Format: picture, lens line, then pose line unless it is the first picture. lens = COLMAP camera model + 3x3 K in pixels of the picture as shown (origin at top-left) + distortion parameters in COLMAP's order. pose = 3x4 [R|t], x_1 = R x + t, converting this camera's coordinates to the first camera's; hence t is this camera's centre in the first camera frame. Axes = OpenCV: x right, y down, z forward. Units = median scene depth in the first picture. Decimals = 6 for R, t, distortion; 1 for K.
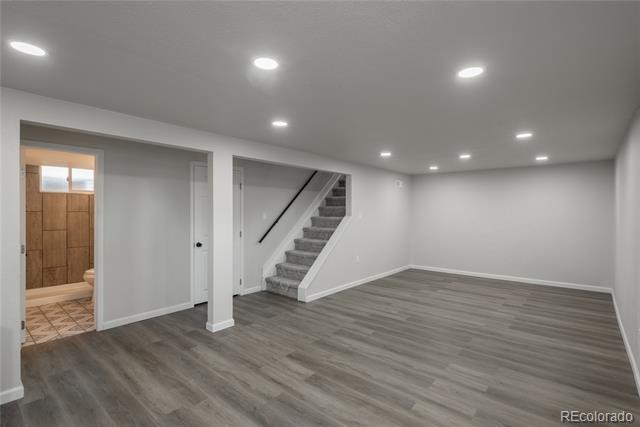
lens RADIAL K [[299.1, 0, 320.0], [0, 299.1, 213.5], [0, 0, 1]] dist [0.003664, 0.000621]
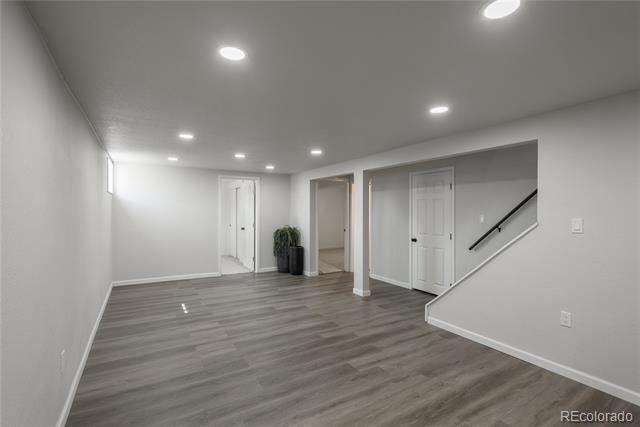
lens RADIAL K [[299.1, 0, 320.0], [0, 299.1, 213.5], [0, 0, 1]] dist [0.003664, 0.000621]
pose [[-0.311237, -0.000825, -0.950332, 1.031060], [-0.015563, 0.999870, 0.004229, -0.002046], [0.950205, 0.016106, -0.311209, 1.212194]]
